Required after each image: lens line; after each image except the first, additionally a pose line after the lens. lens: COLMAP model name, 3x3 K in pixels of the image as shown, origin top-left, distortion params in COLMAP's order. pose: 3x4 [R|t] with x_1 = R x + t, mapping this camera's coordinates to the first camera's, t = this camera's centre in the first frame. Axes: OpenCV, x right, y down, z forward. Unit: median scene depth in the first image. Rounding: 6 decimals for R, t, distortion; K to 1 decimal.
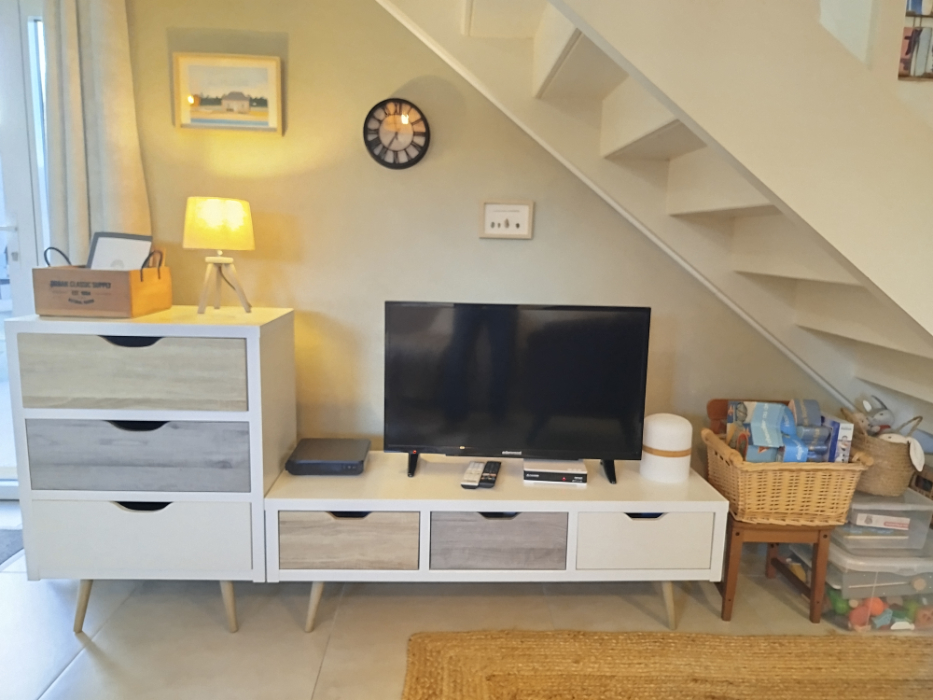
lens RADIAL K [[645.8, 0, 472.6], [0, 645.8, 349.6], [0, 0, 1]] dist [0.020957, -0.022999]
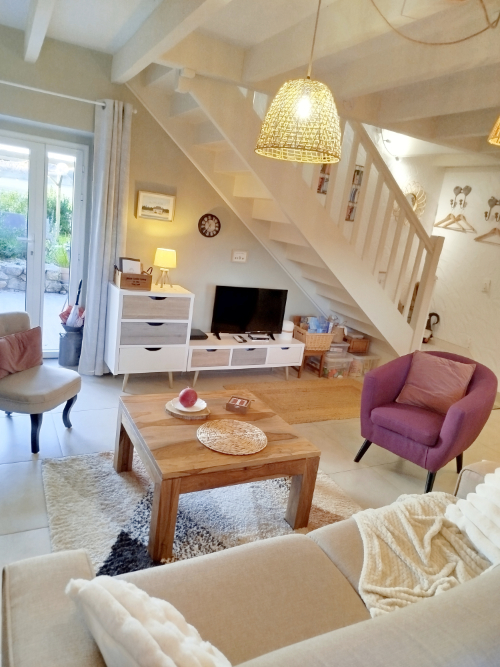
lens RADIAL K [[461.7, 0, 245.8], [0, 461.7, 332.0], [0, 0, 1]] dist [0.020957, -0.022999]
pose [[0.897208, -0.013109, 0.441413, -0.999554], [-0.041079, 0.992748, 0.112980, -0.108456], [-0.439693, -0.119500, 0.890163, -1.106447]]
